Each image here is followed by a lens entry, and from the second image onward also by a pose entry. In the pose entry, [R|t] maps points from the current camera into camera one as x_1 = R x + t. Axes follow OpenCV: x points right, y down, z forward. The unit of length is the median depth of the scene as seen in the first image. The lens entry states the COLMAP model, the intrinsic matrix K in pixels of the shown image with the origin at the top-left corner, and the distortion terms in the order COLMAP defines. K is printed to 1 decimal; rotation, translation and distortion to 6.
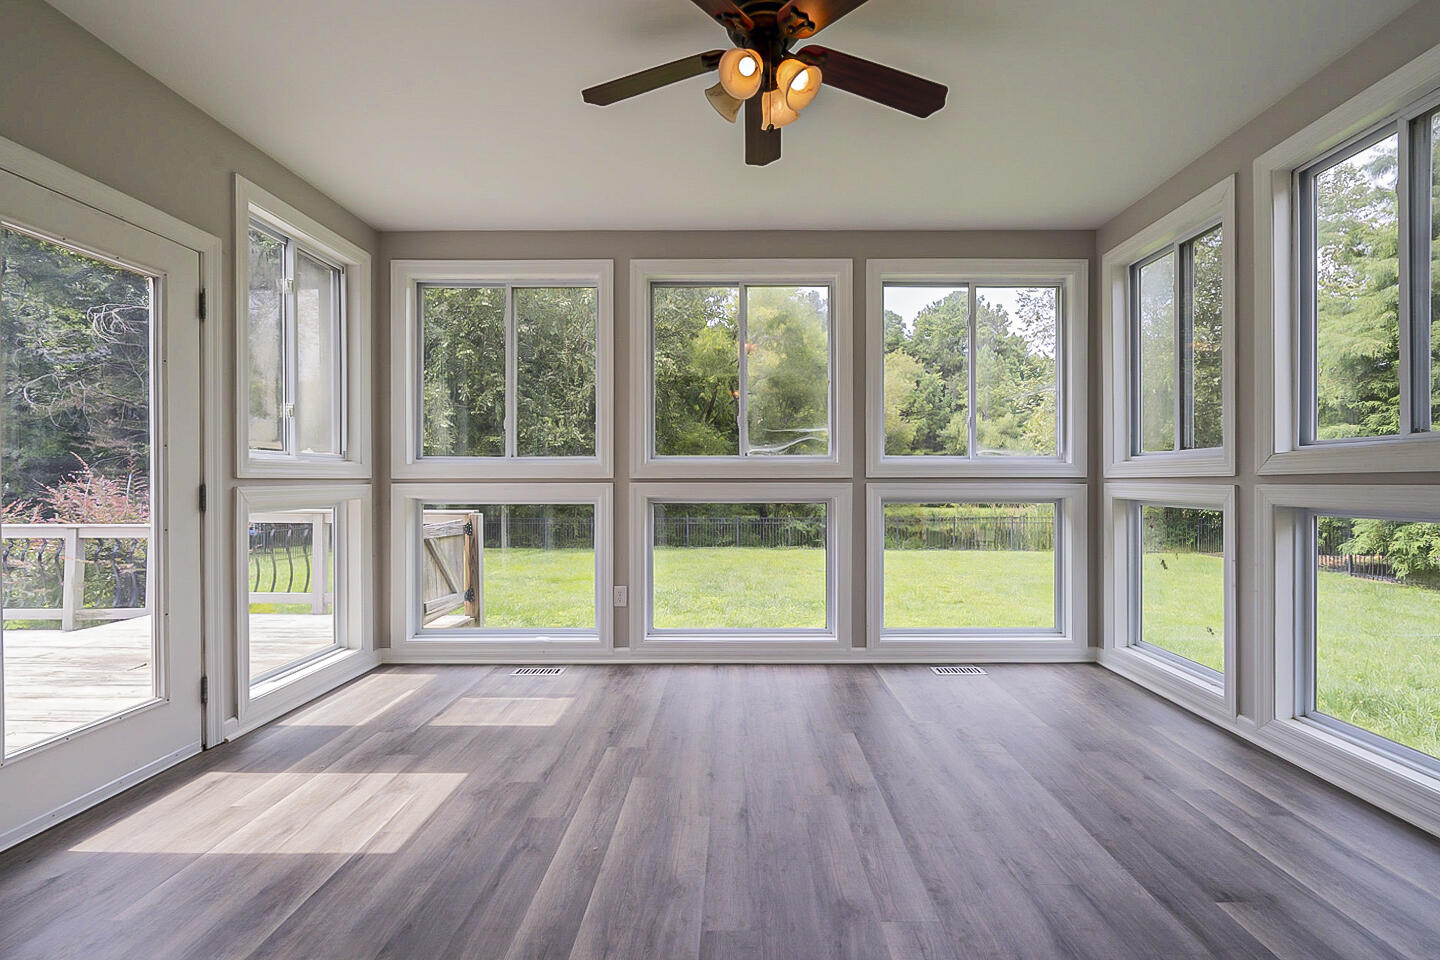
lens RADIAL K [[675.4, 0, 719.2], [0, 675.4, 483.9], [0, 0, 1]] dist [0.013348, 0.000000]
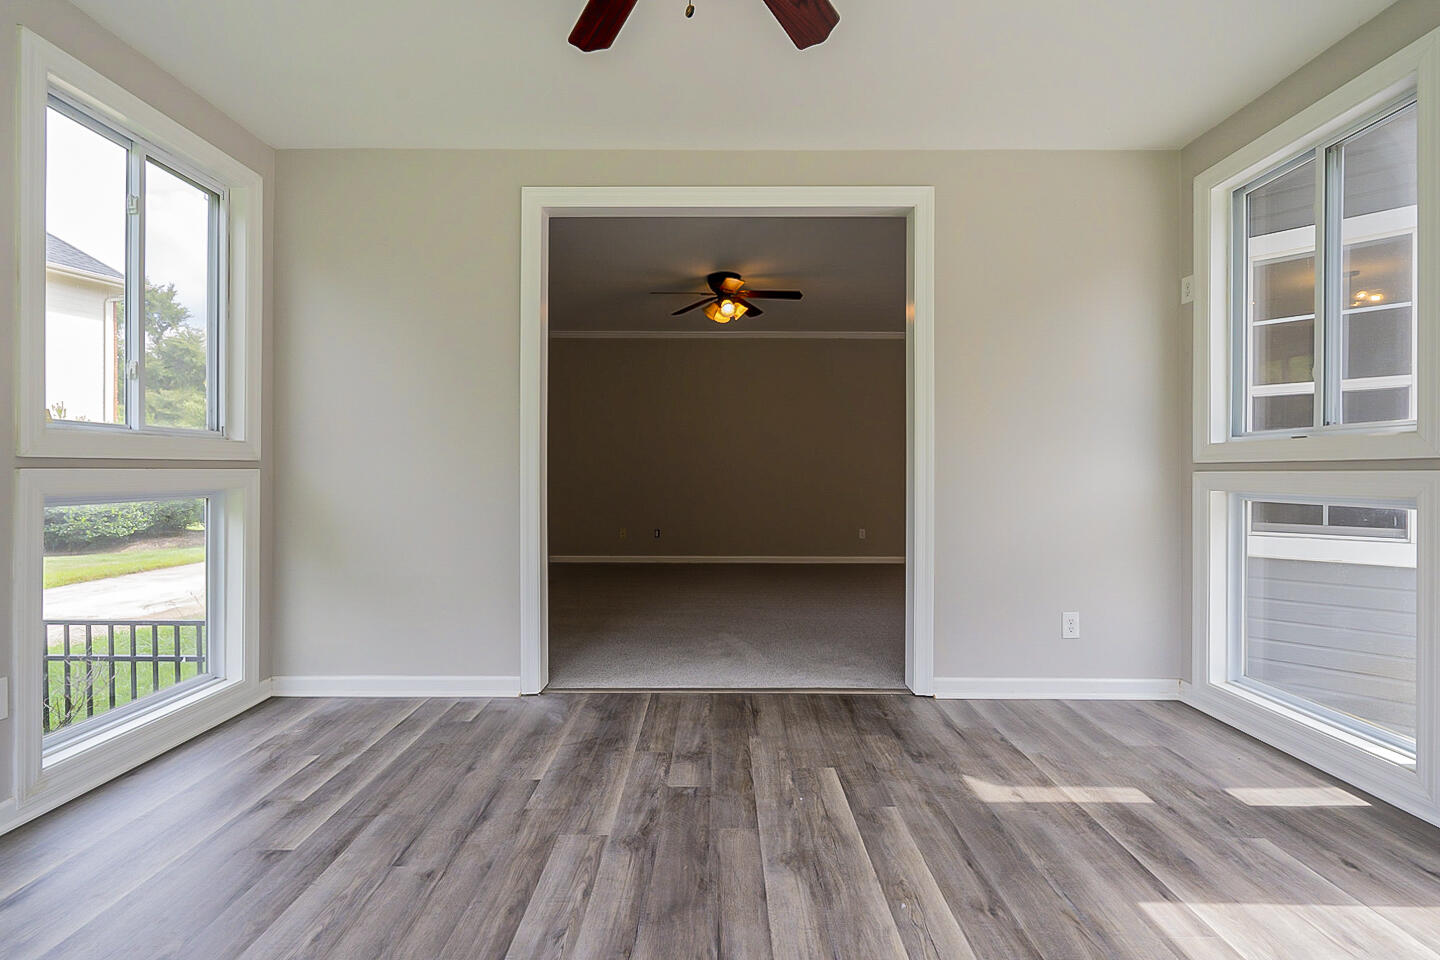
lens RADIAL K [[675.4, 0, 719.6], [0, 675.4, 476.0], [0, 0, 1]] dist [0.013348, 0.000000]
pose [[-0.999713, 0.001683, -0.023883, 0.058199], [0.001580, 0.999989, 0.004311, 0.007554], [0.023890, 0.004272, -0.999705, 1.759619]]
